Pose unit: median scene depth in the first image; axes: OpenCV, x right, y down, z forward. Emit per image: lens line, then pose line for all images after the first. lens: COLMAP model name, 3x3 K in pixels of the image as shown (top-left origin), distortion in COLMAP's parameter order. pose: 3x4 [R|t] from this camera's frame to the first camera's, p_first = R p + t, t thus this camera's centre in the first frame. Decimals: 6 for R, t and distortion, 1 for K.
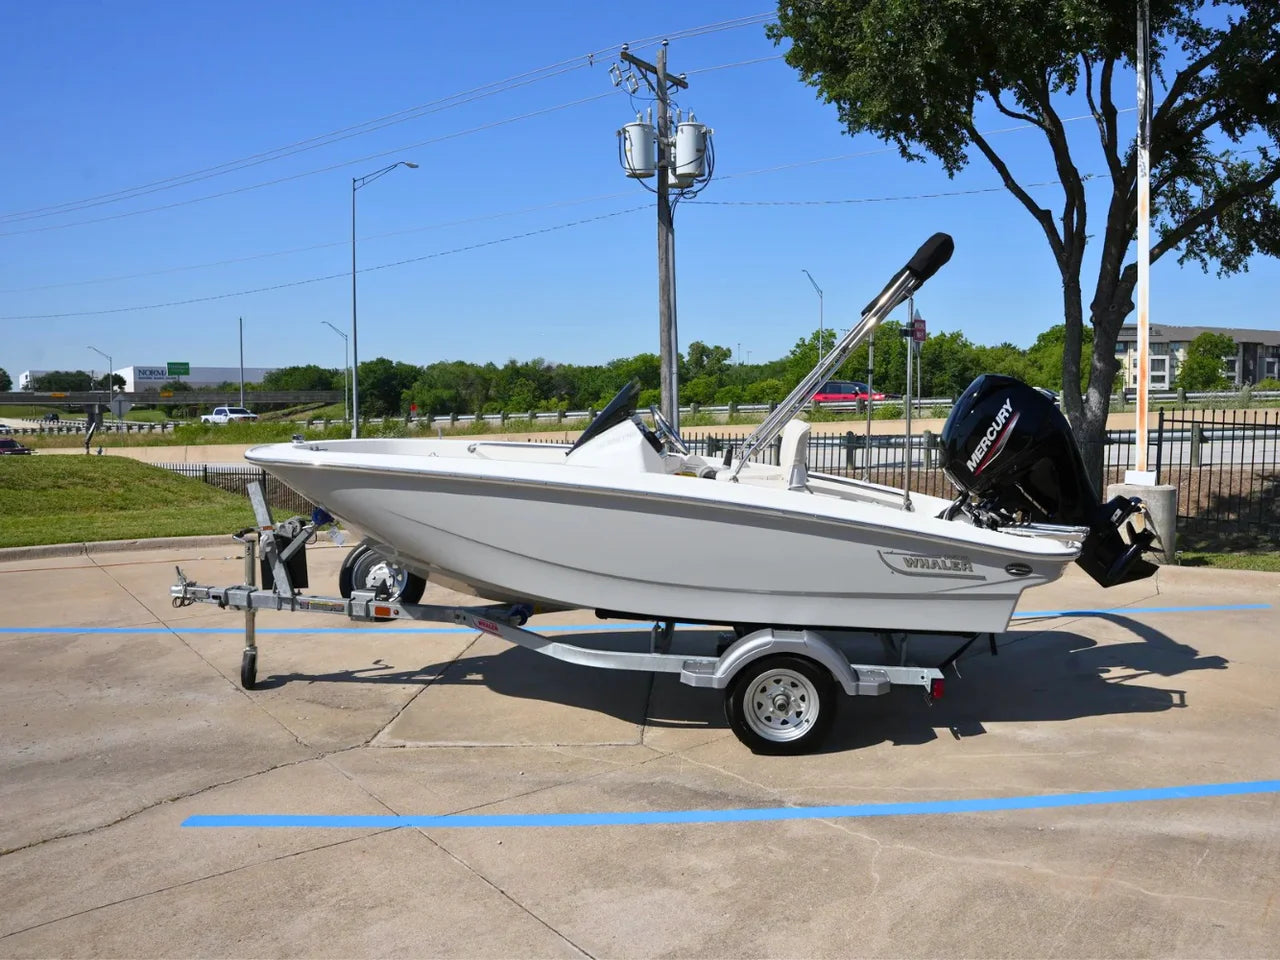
lens RADIAL K [[1026.4, 0, 674.4], [0, 1026.4, 463.7], [0, 0, 1]] dist [-0.175795, 0.138272]
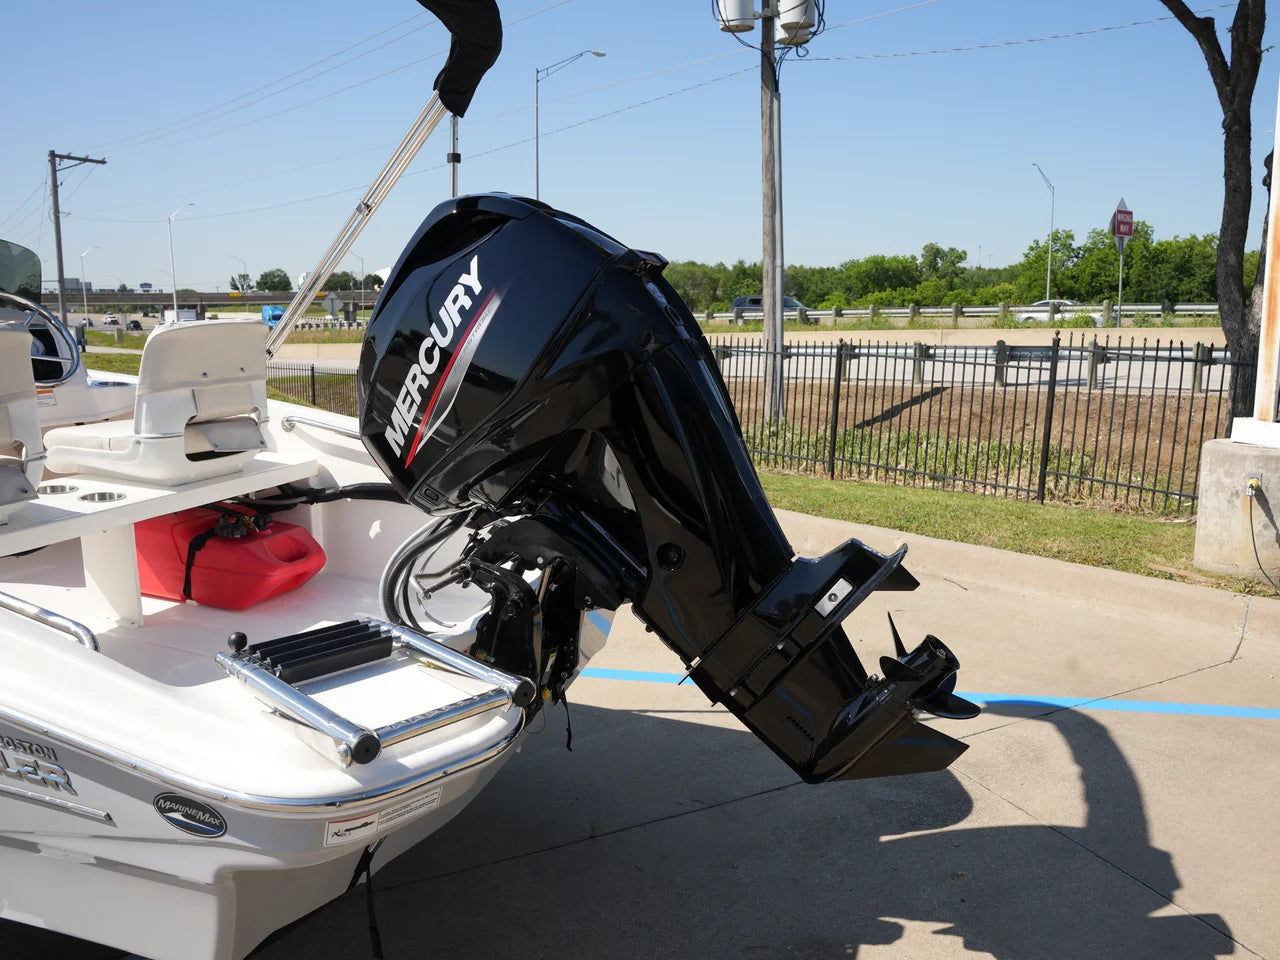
lens RADIAL K [[1026.4, 0, 674.4], [0, 1026.4, 463.7], [0, 0, 1]] dist [-0.175795, 0.138272]
pose [[0.973803, 0.042805, -0.223329, 0.156307], [-0.021358, 0.994998, 0.097583, -0.009292], [0.226389, -0.090257, 0.969846, 0.216050]]
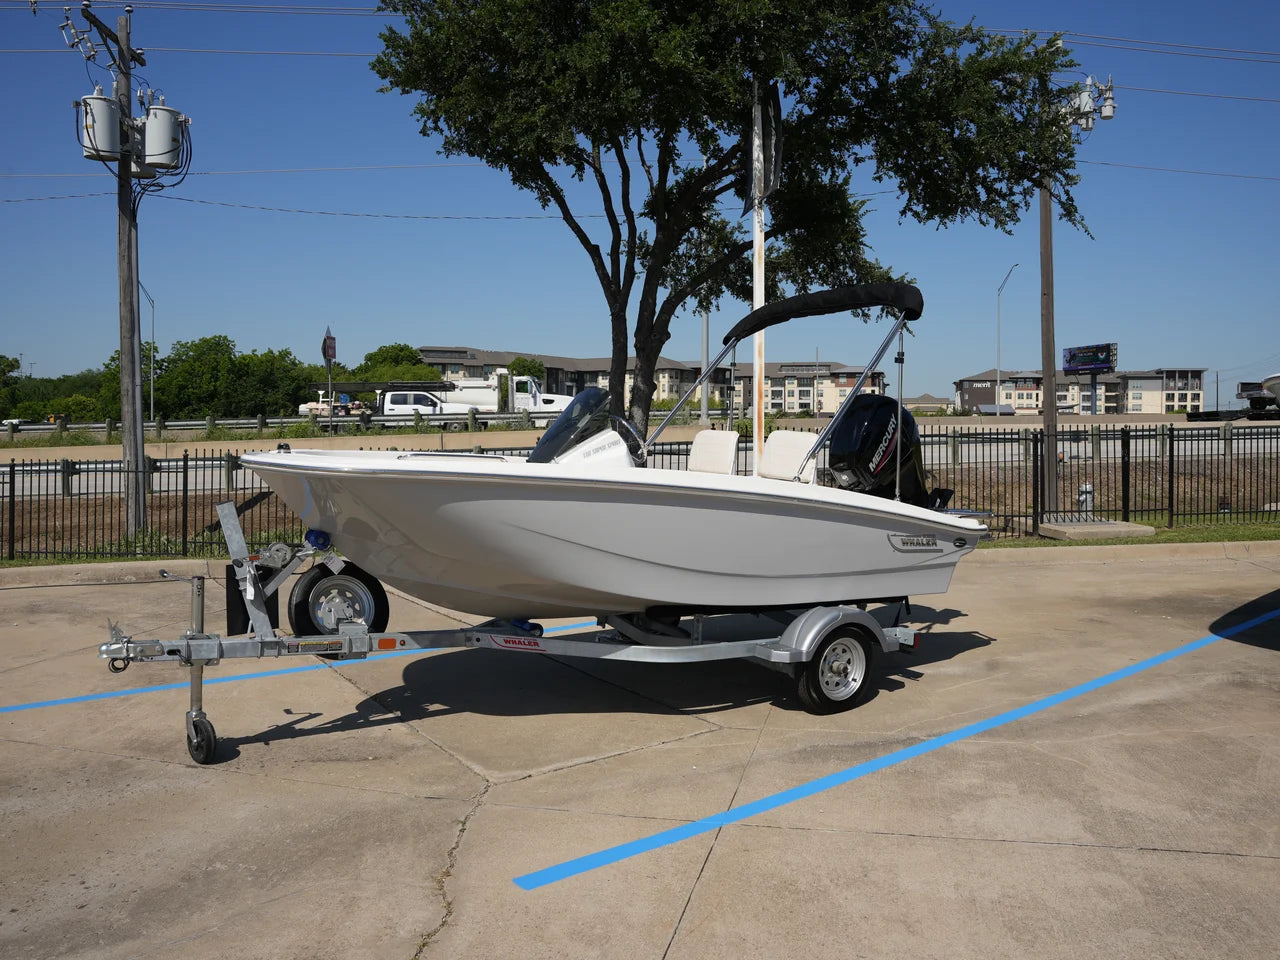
lens RADIAL K [[1026.4, 0, 674.4], [0, 1026.4, 463.7], [0, 0, 1]] dist [-0.175795, 0.138272]
pose [[0.791231, -0.014354, 0.611348, -0.219324], [0.026061, 0.999608, -0.010260, 0.001621], [-0.610961, 0.024050, 0.791295, 0.050533]]
